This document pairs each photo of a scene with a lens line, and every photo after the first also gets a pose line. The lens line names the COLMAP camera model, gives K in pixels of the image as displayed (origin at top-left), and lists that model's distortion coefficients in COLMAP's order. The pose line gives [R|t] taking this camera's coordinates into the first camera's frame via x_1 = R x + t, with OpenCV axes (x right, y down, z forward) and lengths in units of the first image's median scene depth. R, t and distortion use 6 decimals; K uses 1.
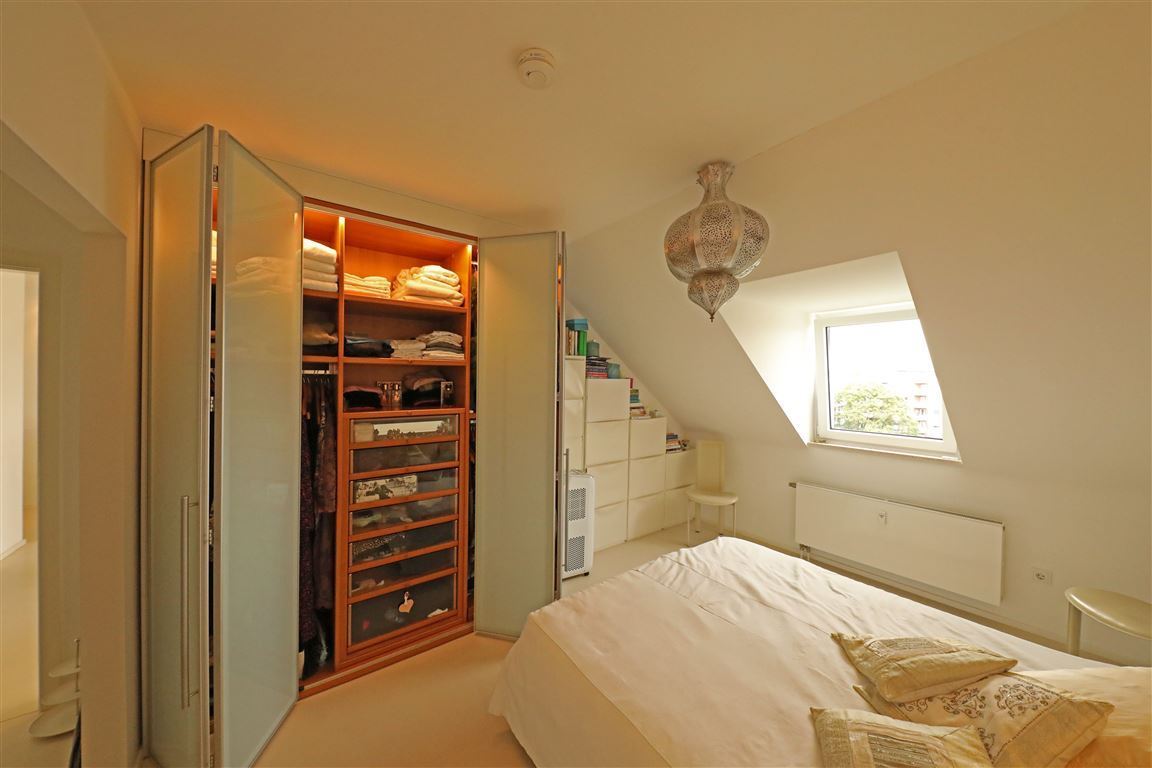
lens RADIAL K [[410.3, 0, 575.2], [0, 410.3, 375.5], [0, 0, 1]] dist [-0.000585, -0.006415]
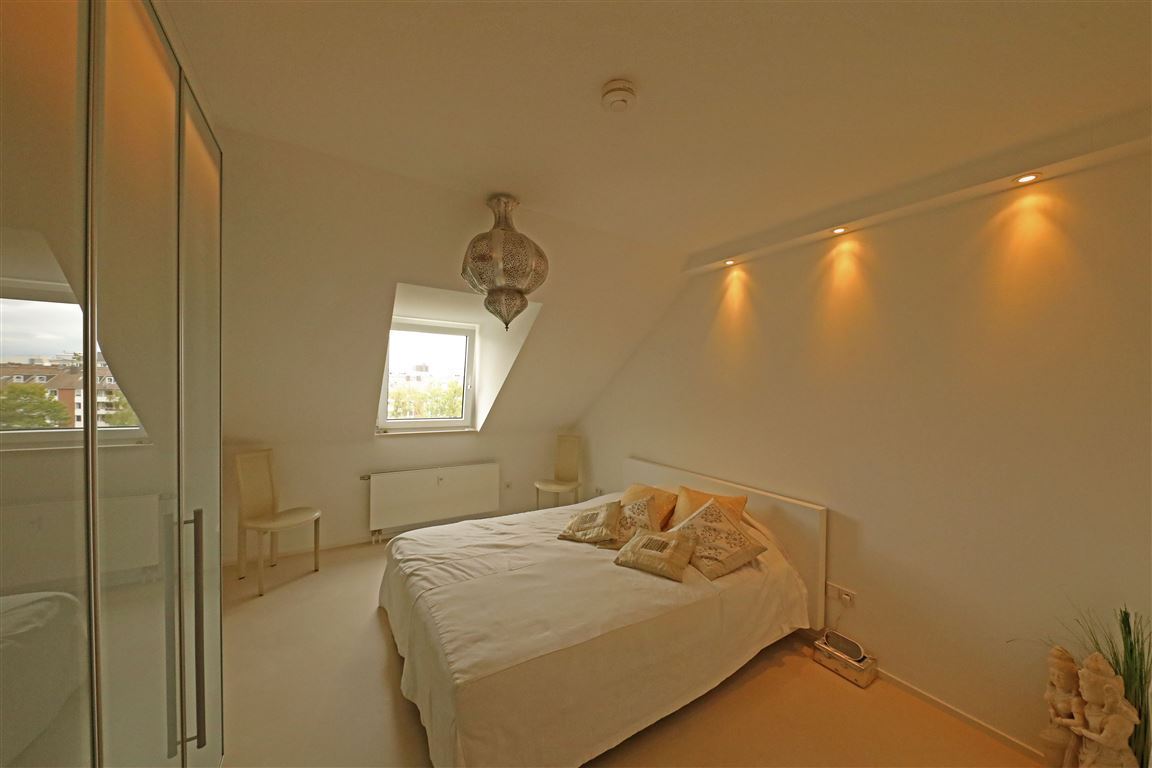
lens RADIAL K [[410.3, 0, 575.2], [0, 410.3, 375.5], [0, 0, 1]] dist [-0.000585, -0.006415]
pose [[0.128151, -0.025107, 0.991437, -0.781428], [0.004929, 0.999683, 0.024678, -0.031647], [-0.991742, 0.001724, 0.128235, 0.609870]]
